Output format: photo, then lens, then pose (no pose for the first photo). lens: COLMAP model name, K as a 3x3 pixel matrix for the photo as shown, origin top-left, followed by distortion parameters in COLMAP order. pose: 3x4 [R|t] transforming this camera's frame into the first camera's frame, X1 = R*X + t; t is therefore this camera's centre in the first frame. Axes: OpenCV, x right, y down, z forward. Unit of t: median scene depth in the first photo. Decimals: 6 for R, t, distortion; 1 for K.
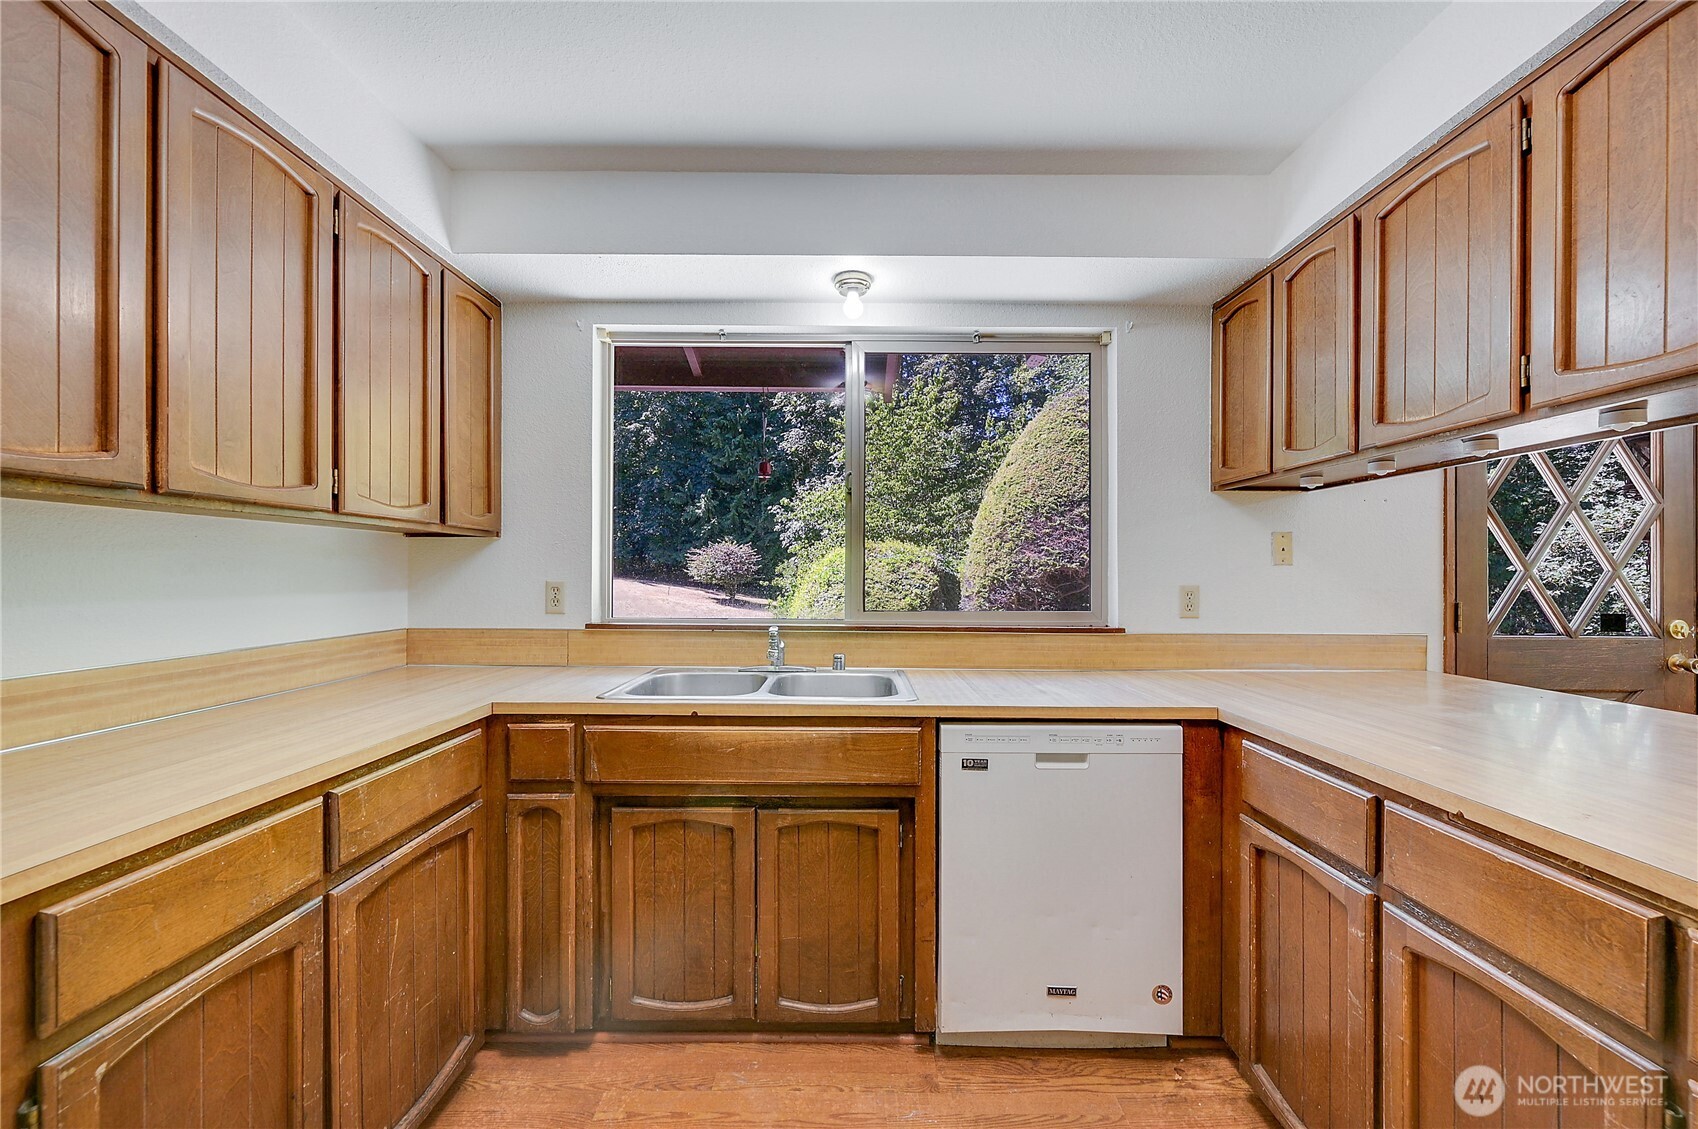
lens RADIAL K [[680.1, 0, 840.1], [0, 680.1, 571.9], [0, 0, 1]] dist [0.001201, 0.000248]
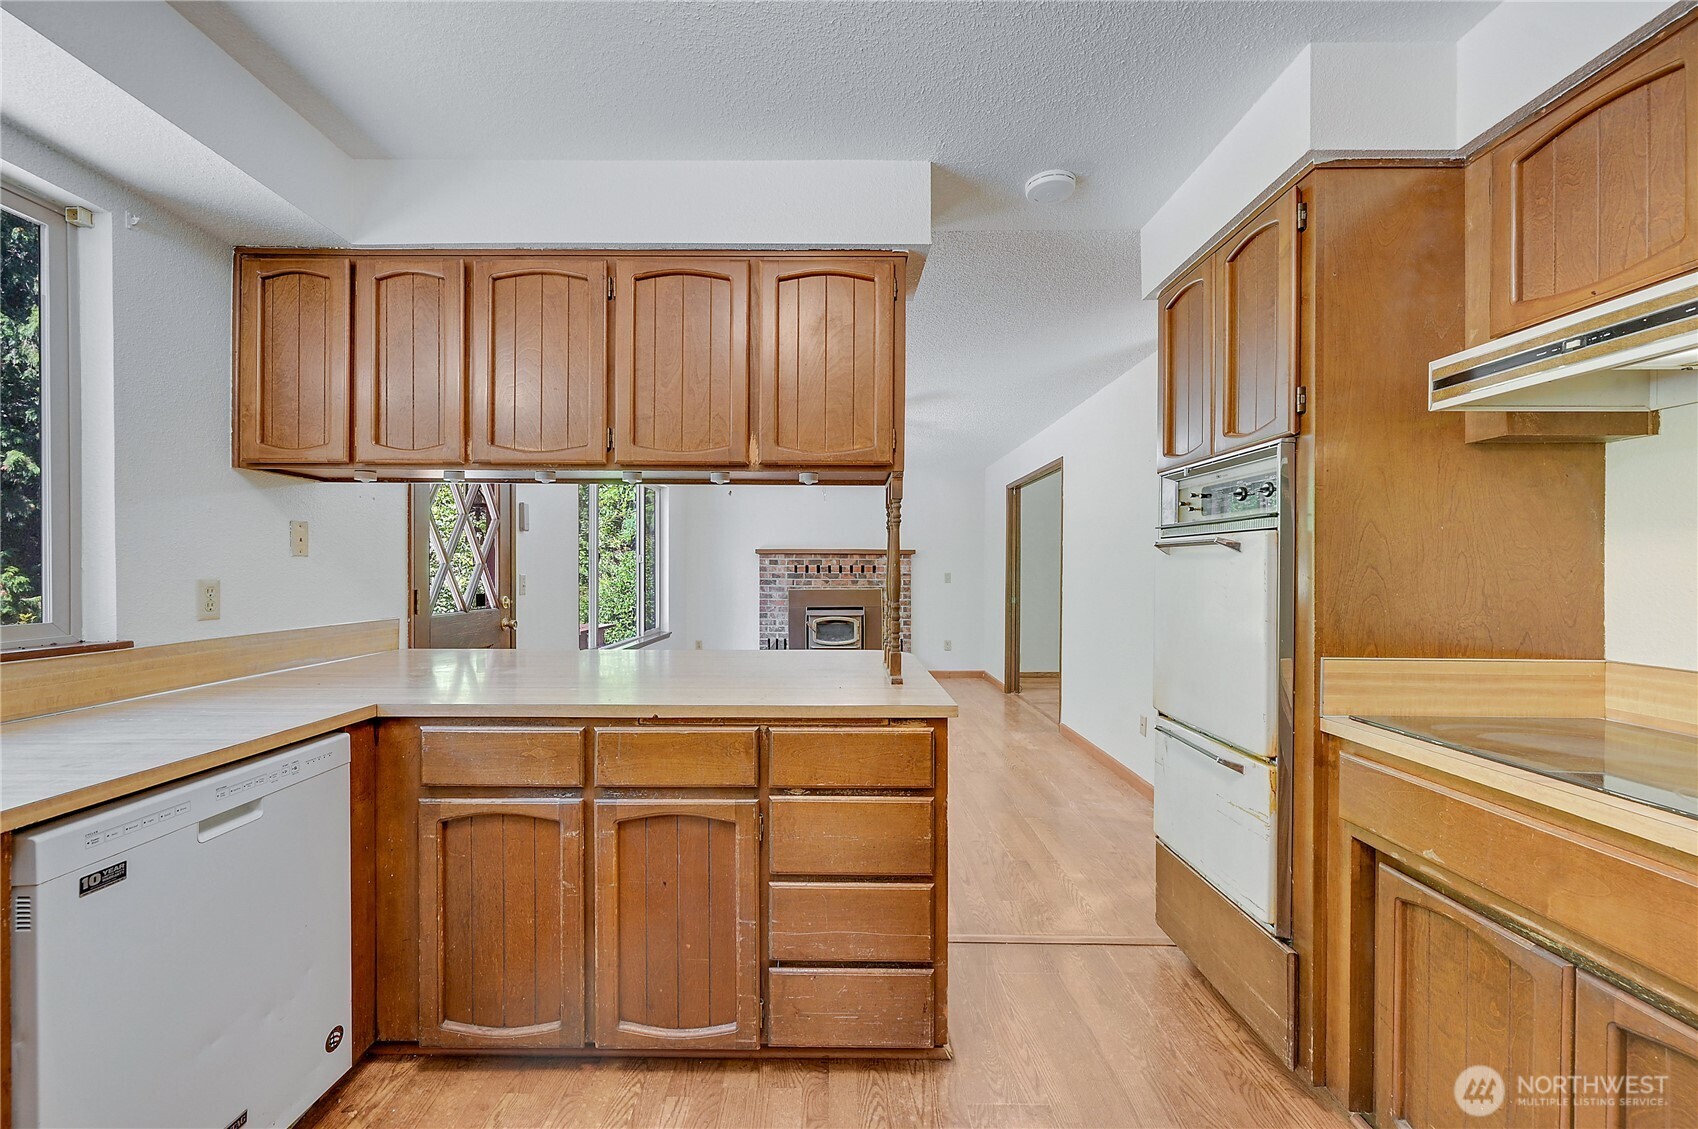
lens RADIAL K [[680.1, 0, 840.1], [0, 680.1, 571.9], [0, 0, 1]] dist [0.001201, 0.000248]
pose [[-0.006873, -0.007613, 0.999947, -0.412963], [-0.004722, 0.999960, 0.007580, 0.001165], [-0.999965, -0.004670, -0.006909, 0.345393]]
